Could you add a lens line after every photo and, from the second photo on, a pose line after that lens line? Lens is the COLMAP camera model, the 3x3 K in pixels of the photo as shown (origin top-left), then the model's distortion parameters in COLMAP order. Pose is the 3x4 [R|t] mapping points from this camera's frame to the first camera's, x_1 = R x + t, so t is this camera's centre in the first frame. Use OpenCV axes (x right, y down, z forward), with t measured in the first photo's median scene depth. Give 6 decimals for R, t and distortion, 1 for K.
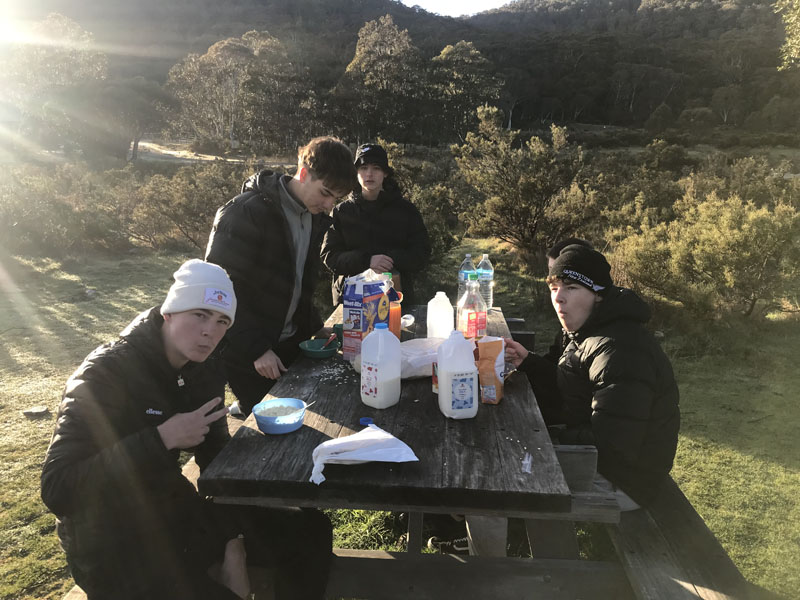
lens RADIAL K [[656.3, 0, 404.6], [0, 656.3, 299.9], [0, 0, 1]] dist [0.013226, -0.010948]
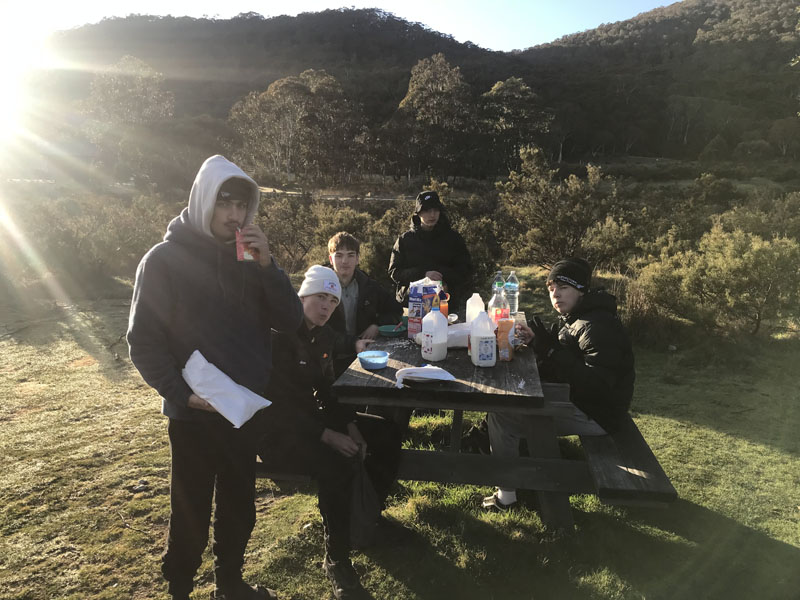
lens RADIAL K [[656.3, 0, 396.6], [0, 656.3, 301.0], [0, 0, 1]] dist [0.013226, -0.010948]
pose [[0.996274, 0.016522, -0.084649, 0.000865], [-0.020314, 0.998819, -0.044135, 0.017790], [0.083820, 0.045691, 0.995433, -0.111028]]
